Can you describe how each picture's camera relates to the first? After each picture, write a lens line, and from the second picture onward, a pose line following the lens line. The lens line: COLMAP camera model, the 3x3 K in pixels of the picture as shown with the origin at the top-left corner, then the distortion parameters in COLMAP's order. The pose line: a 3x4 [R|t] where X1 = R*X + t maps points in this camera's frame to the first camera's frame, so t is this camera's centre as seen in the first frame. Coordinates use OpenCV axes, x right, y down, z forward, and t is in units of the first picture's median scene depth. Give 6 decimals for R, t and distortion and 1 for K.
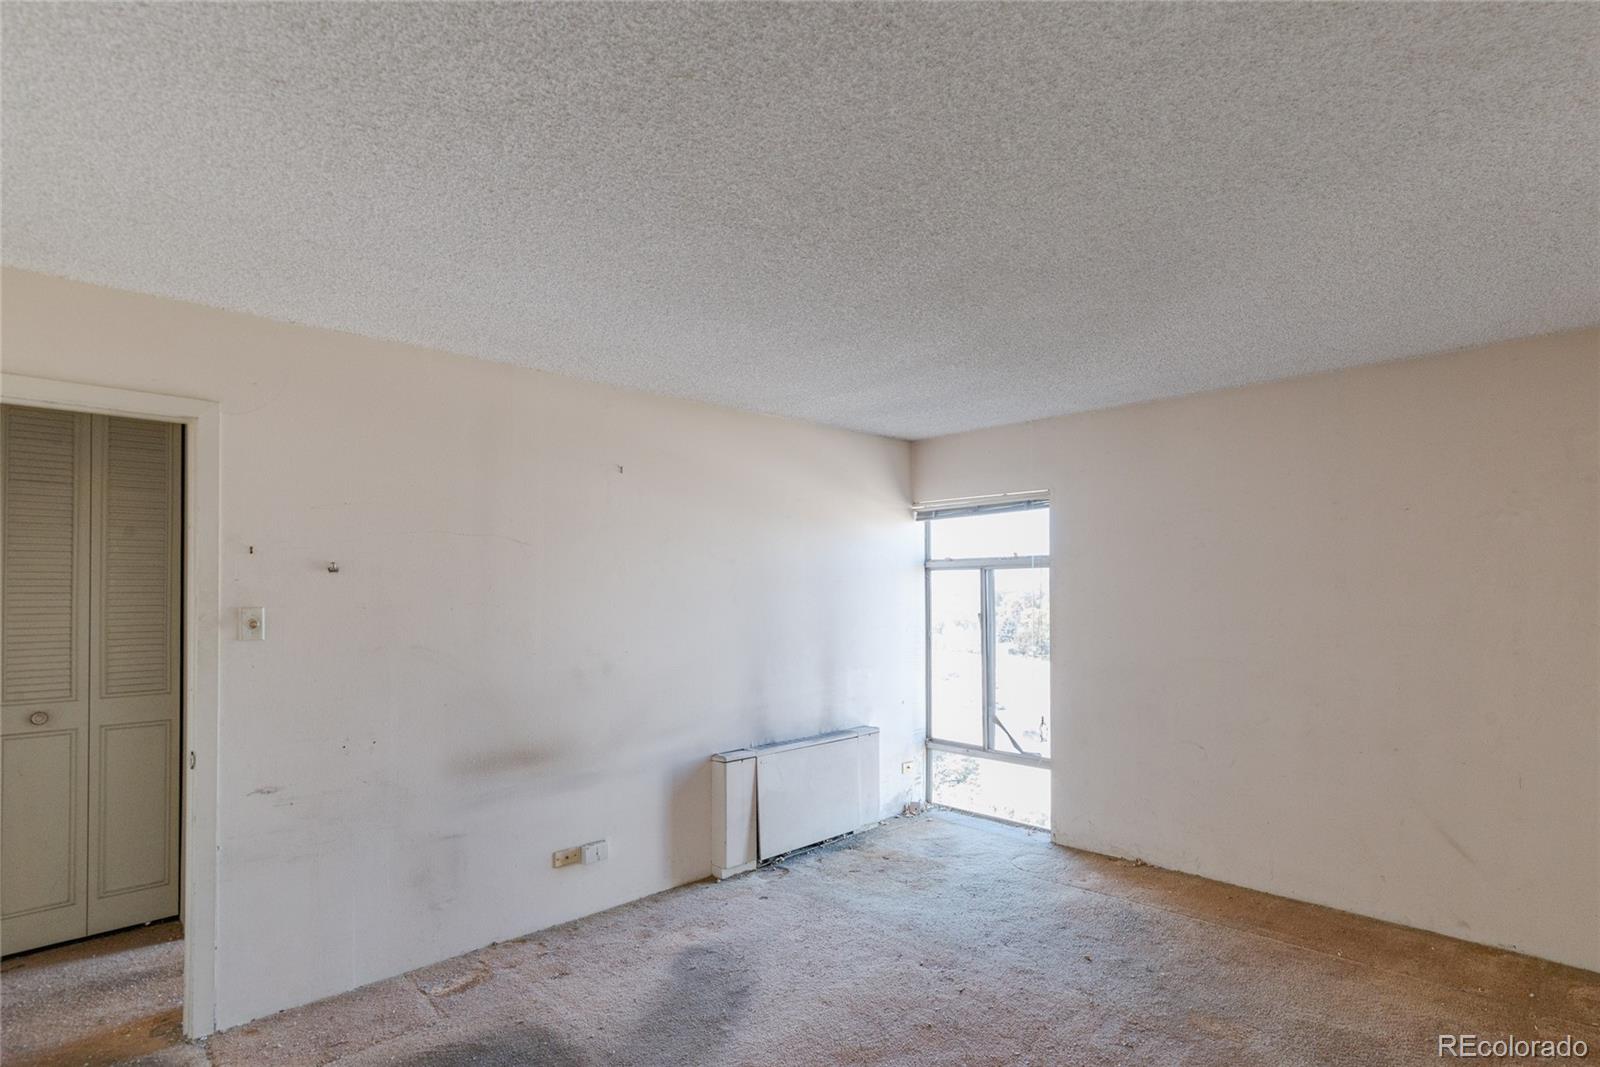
lens RADIAL K [[806.4, 0, 856.1], [0, 806.4, 564.1], [0, 0, 1]] dist [0.001687, 0.000803]
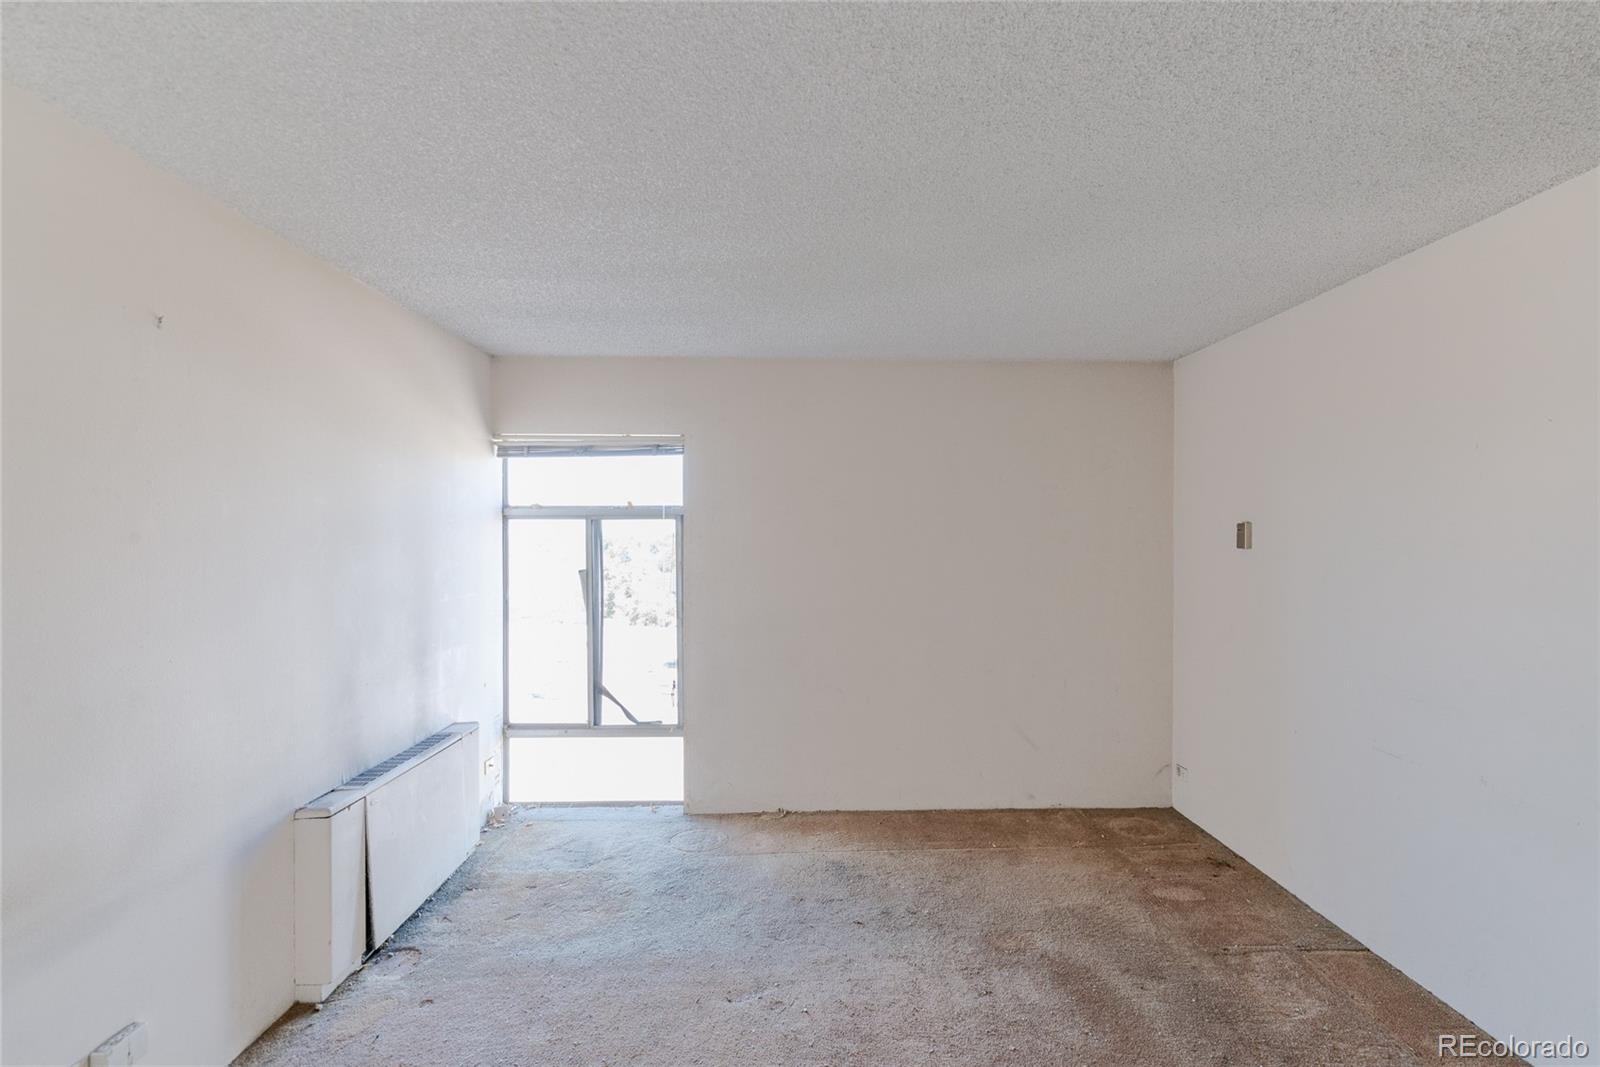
lens RADIAL K [[772.9, 0, 826.8], [0, 772.9, 535.7], [0, 0, 1]] dist [0.000524, -0.000535]
pose [[0.701917, 0.006093, 0.712233, -0.279864], [-0.024972, 0.999559, 0.016060, 0.004883], [-0.711821, -0.029059, 0.701760, 0.263303]]
